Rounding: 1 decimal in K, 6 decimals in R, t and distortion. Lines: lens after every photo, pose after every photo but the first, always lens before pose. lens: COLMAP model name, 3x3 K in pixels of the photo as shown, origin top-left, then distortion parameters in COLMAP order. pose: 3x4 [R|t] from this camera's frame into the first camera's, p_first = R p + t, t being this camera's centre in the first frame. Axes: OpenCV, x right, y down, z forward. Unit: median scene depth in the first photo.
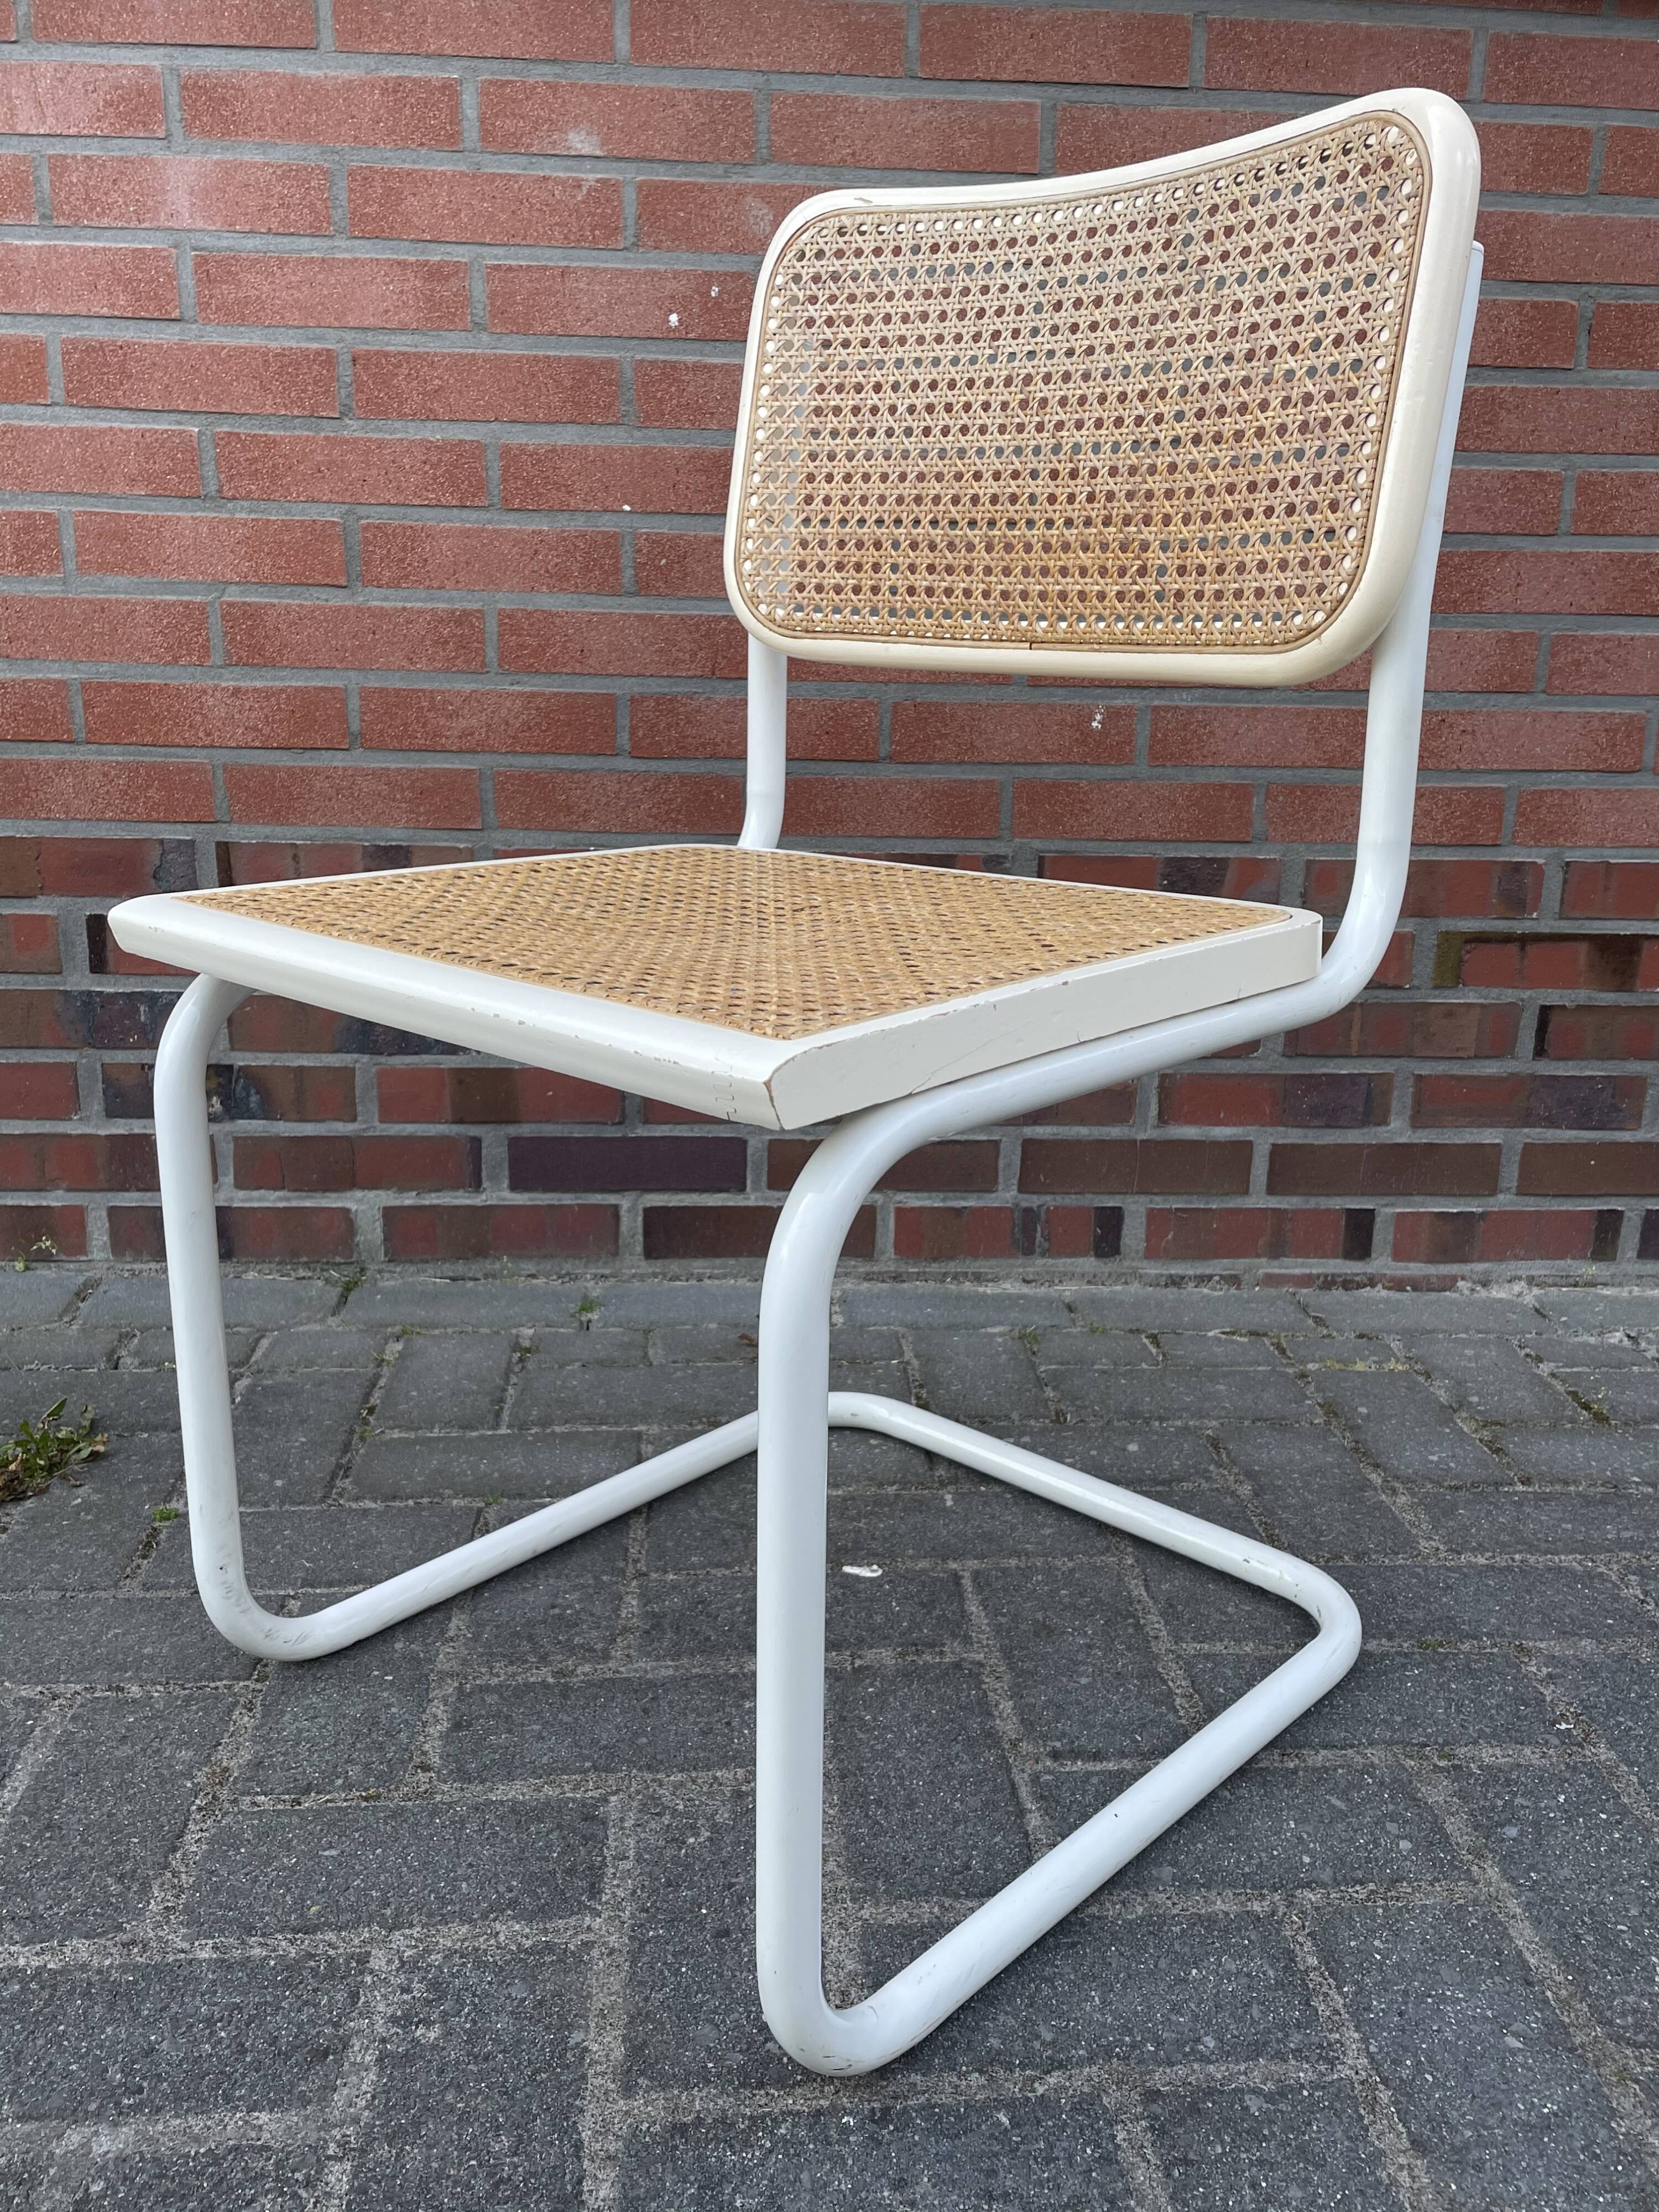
lens RADIAL K [[1797.0, 0, 830.0], [0, 1797.0, 1095.0], [0, 0, 1]] dist [0.081155, -0.110946]
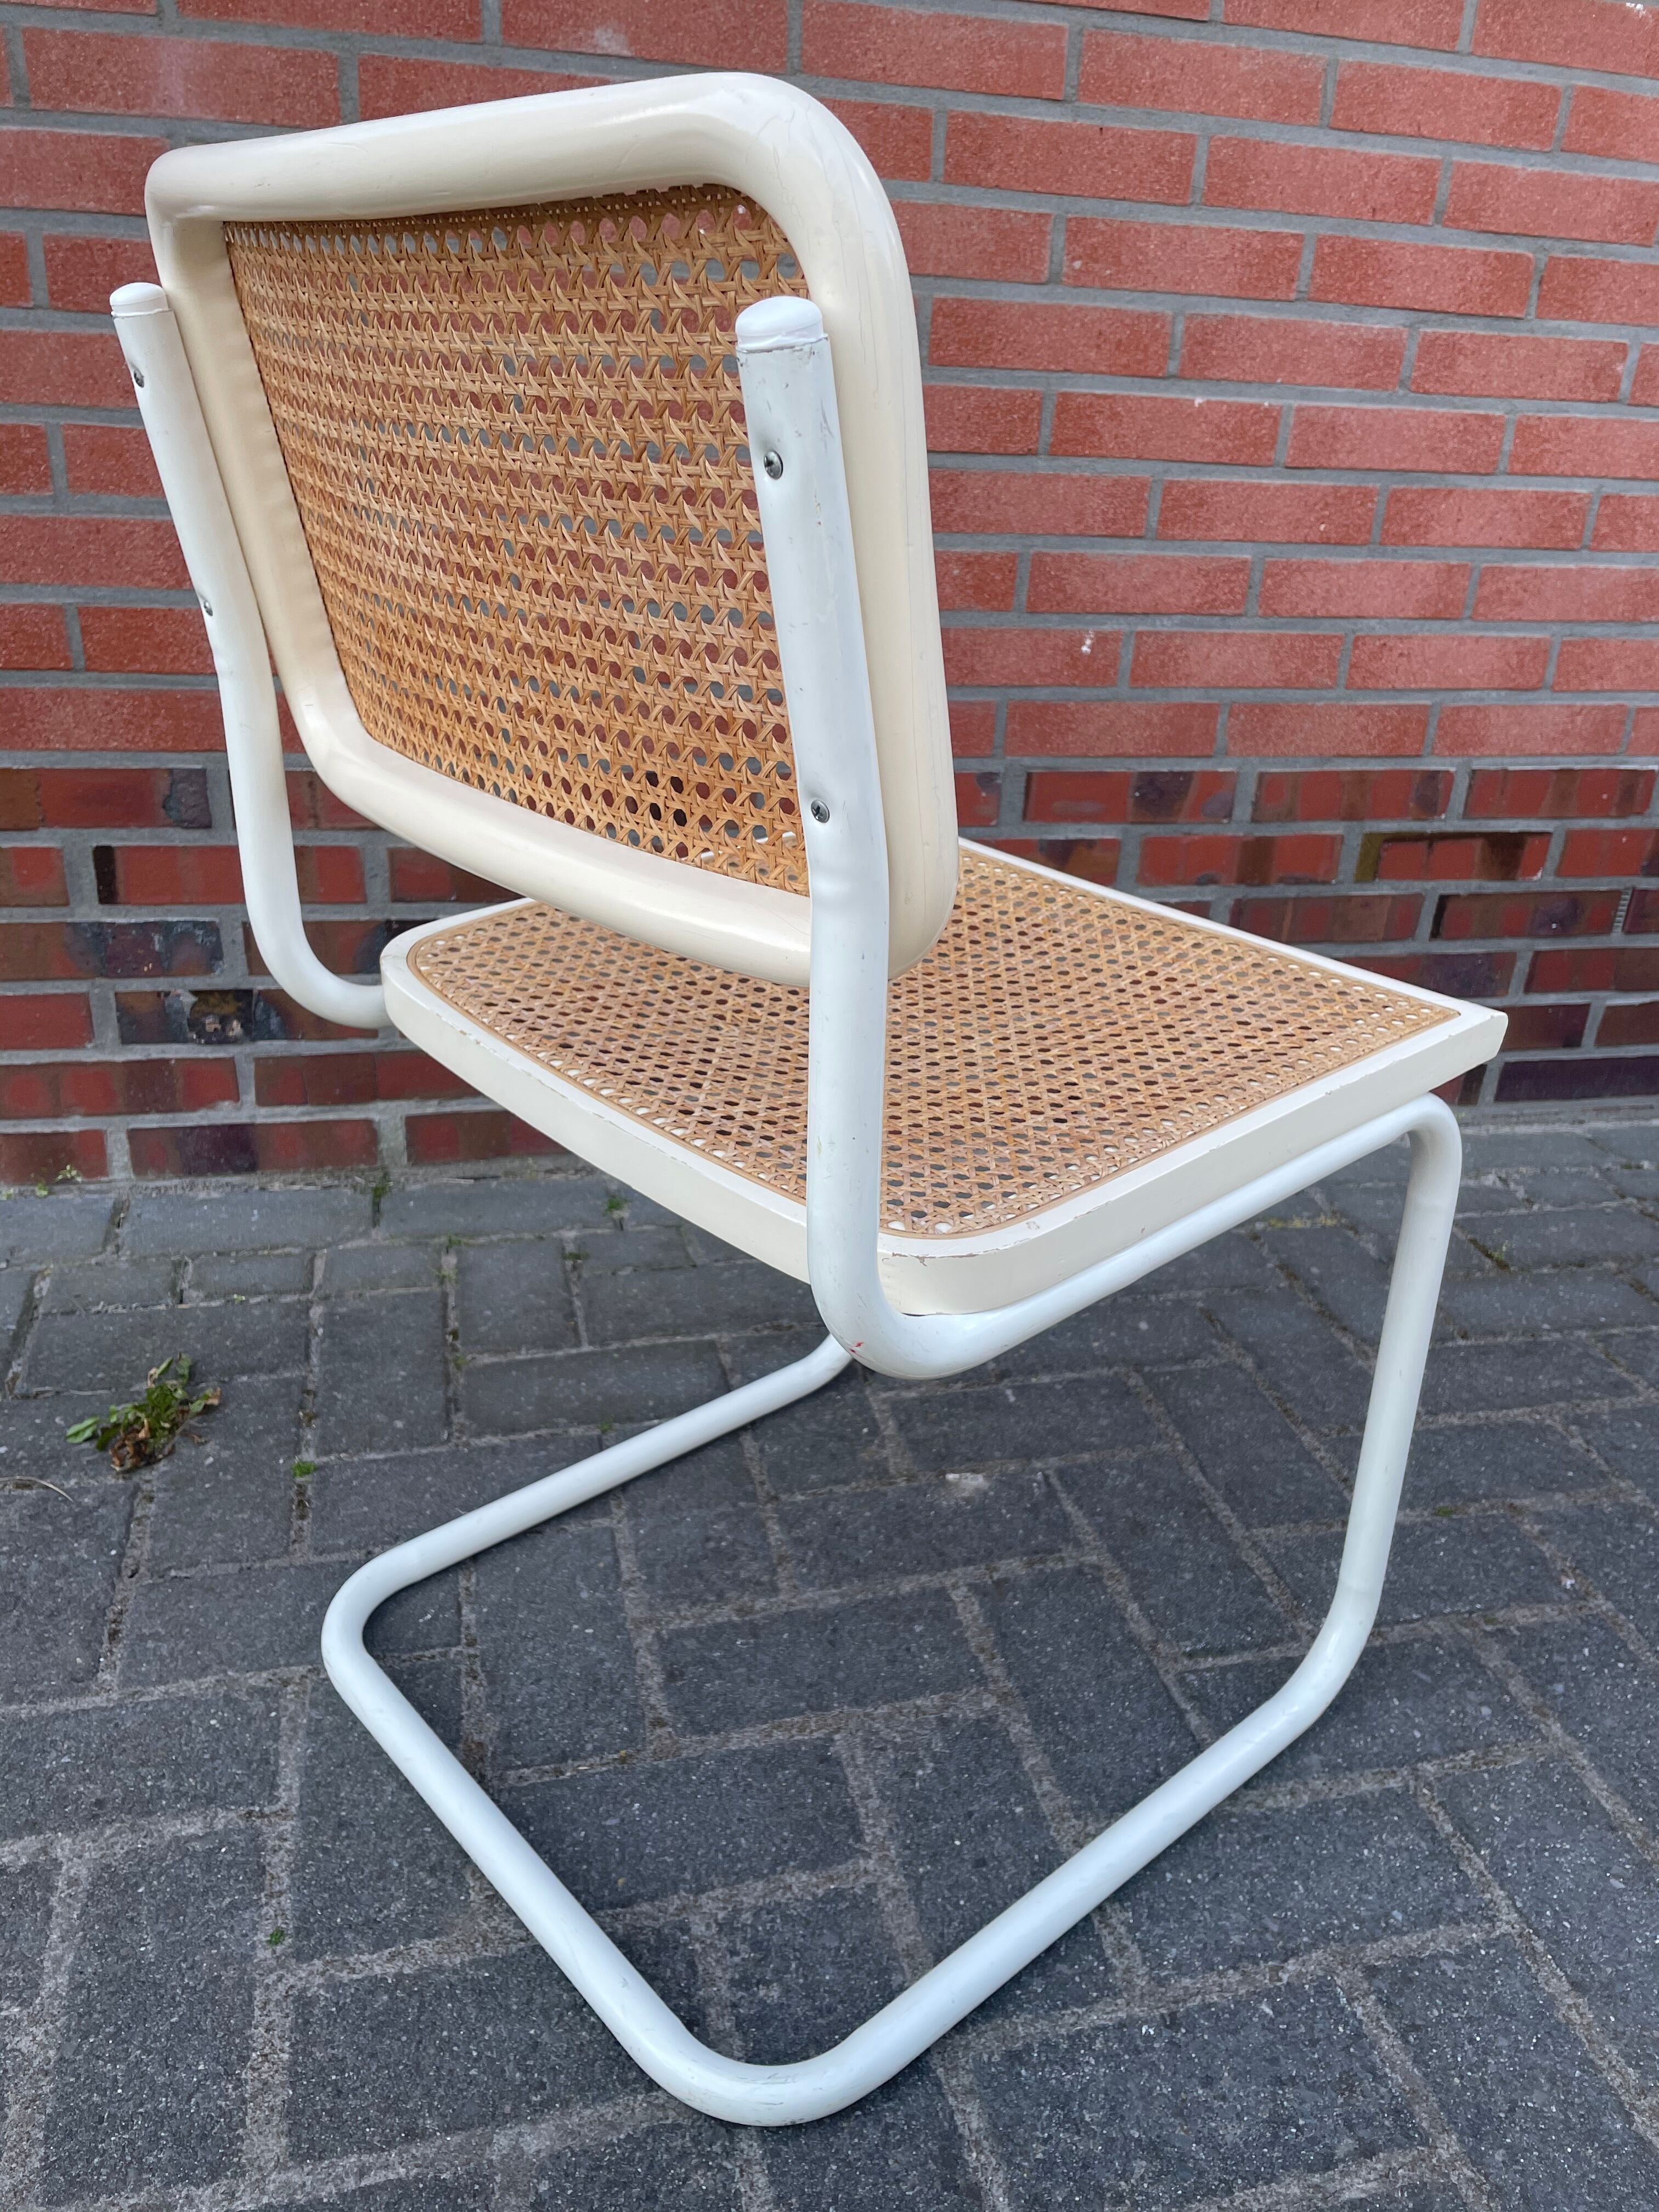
lens RADIAL K [[1666.3, 0, 848.3], [0, 1666.3, 1094.4], [0, 0, 1]] dist [0.076807, -0.106280]
pose [[0.983467, -0.042358, 0.176066, -0.190794], [0.010990, 0.984427, 0.175450, -0.133317], [-0.180756, -0.170614, 0.968617, 0.027979]]
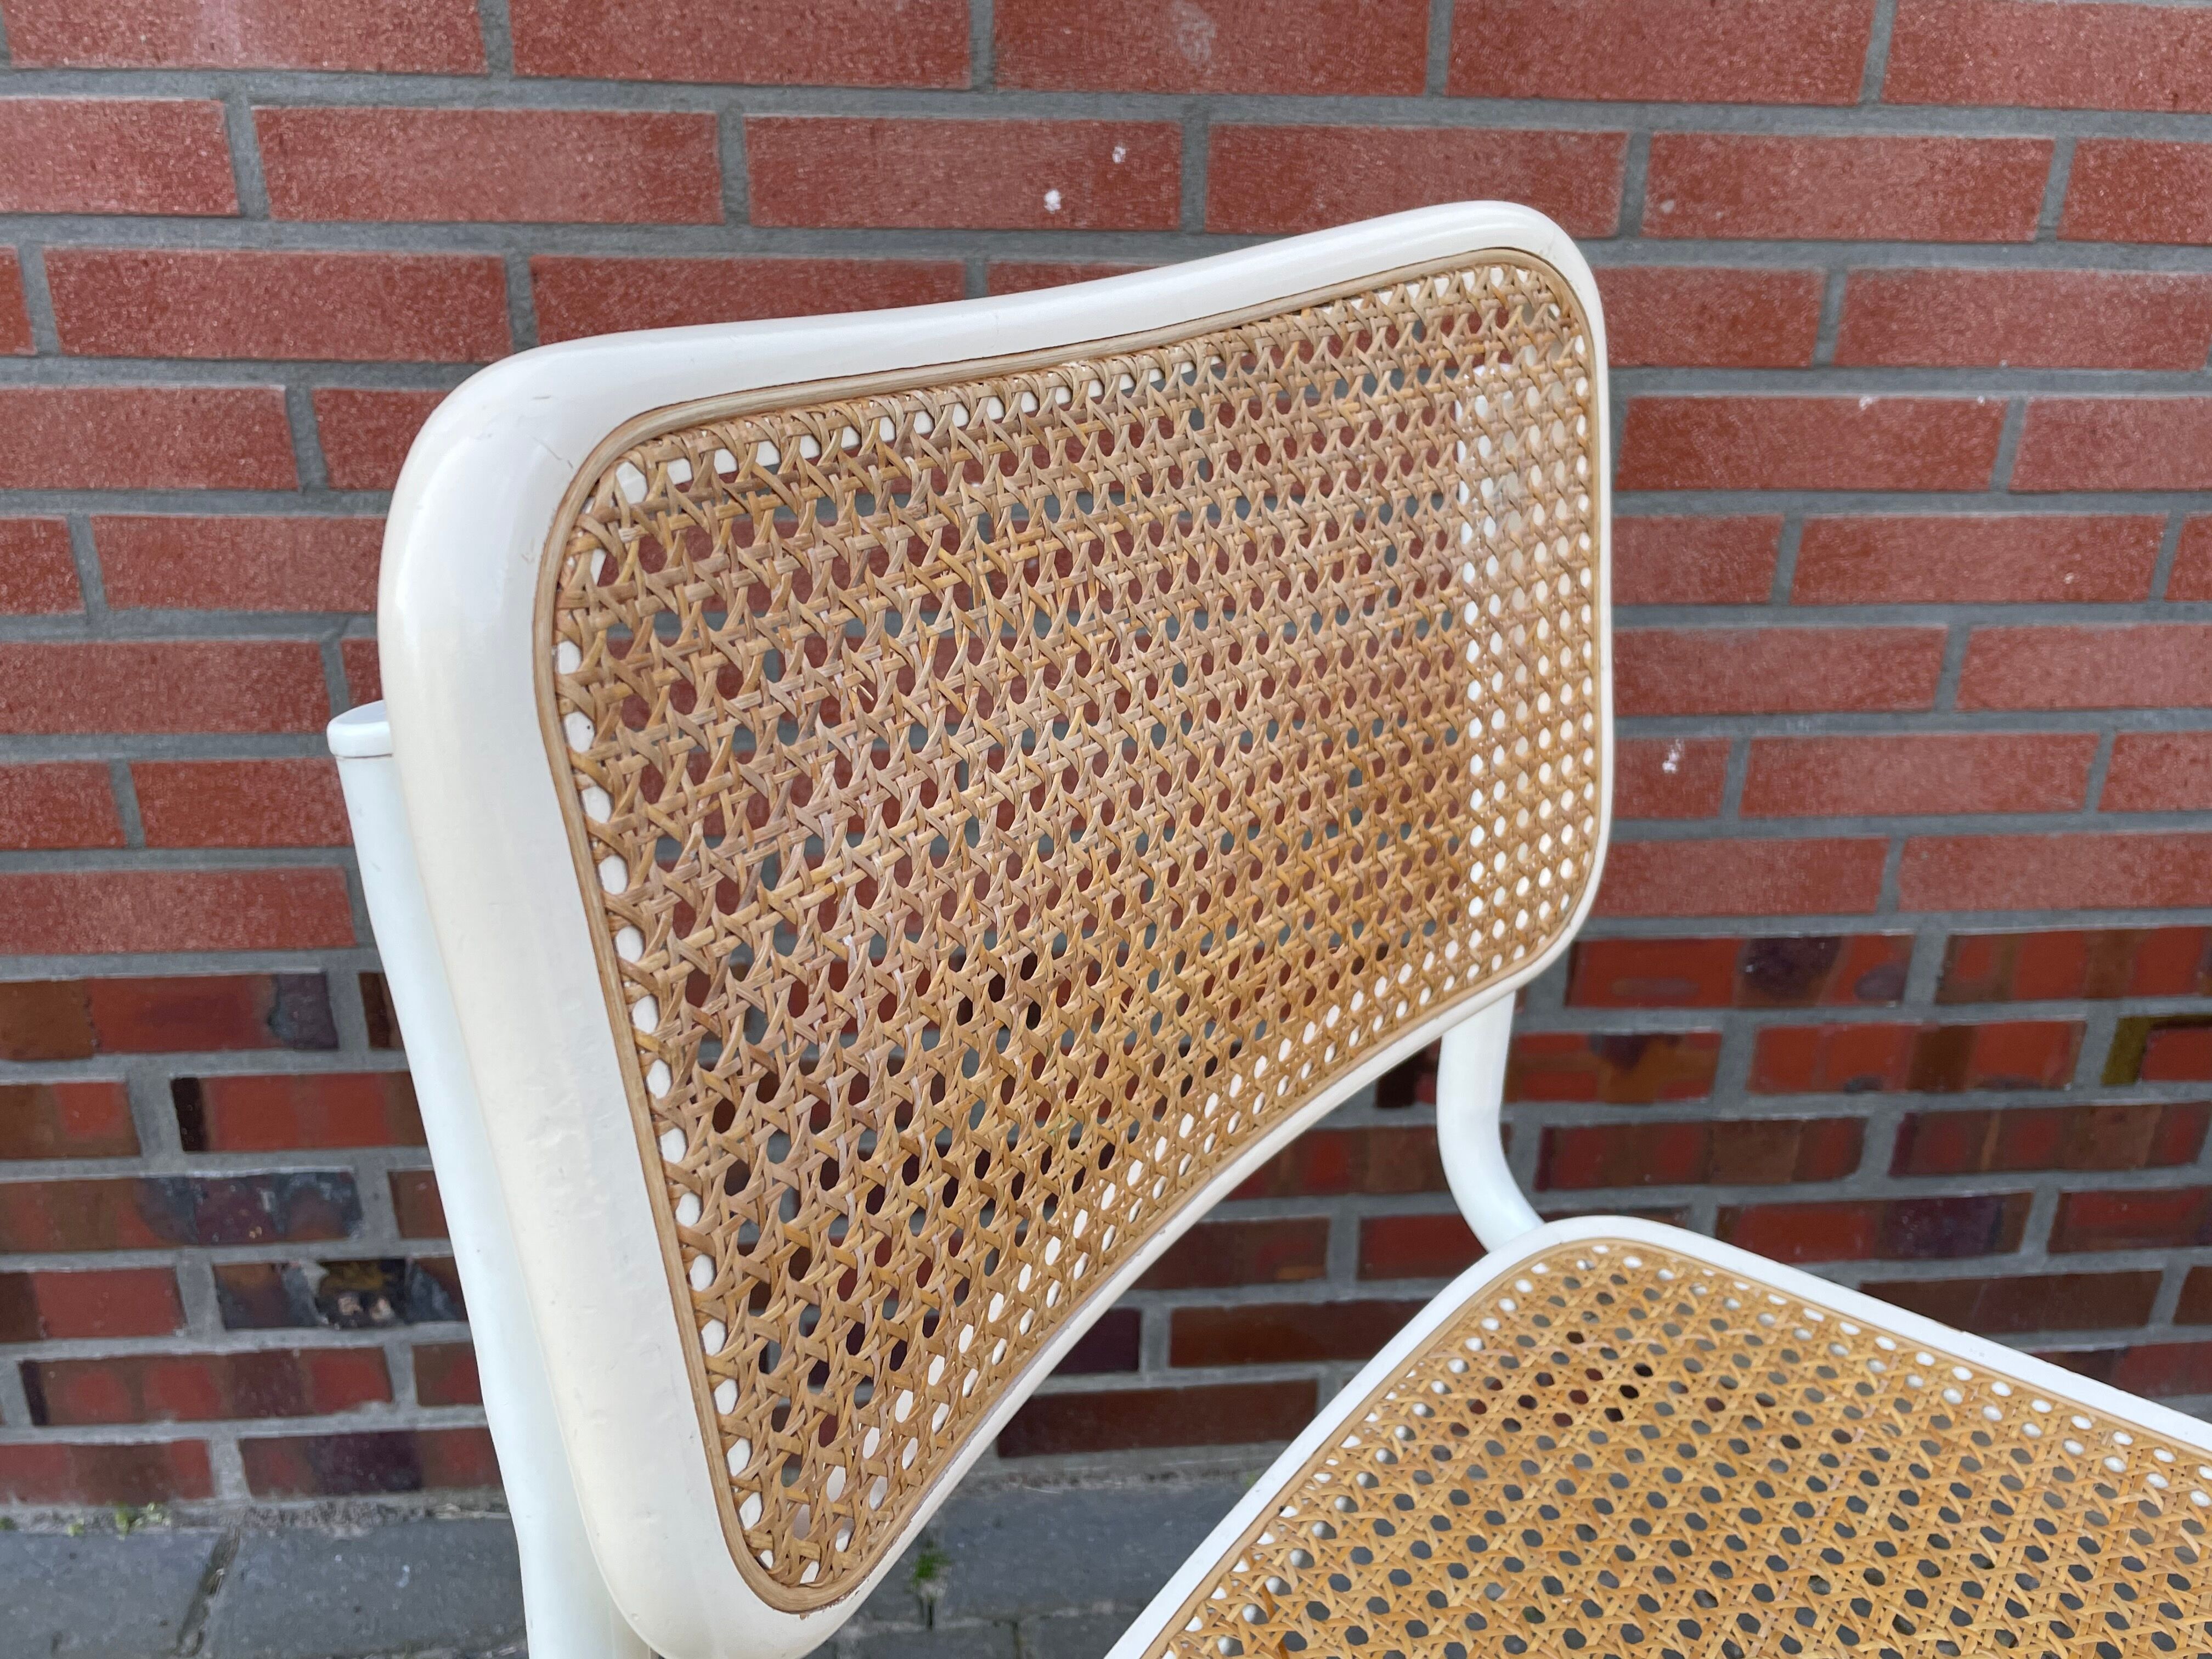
lens RADIAL K [[1852.7, 0, 1109.4], [0, 1852.7, 809.7], [0, 0, 1]] dist [0.058698, -0.084106]
pose [[0.999228, -0.015641, 0.036045, -0.094671], [0.010163, 0.989021, 0.147426, -0.321159], [-0.037955, -0.146946, 0.988416, 0.348928]]
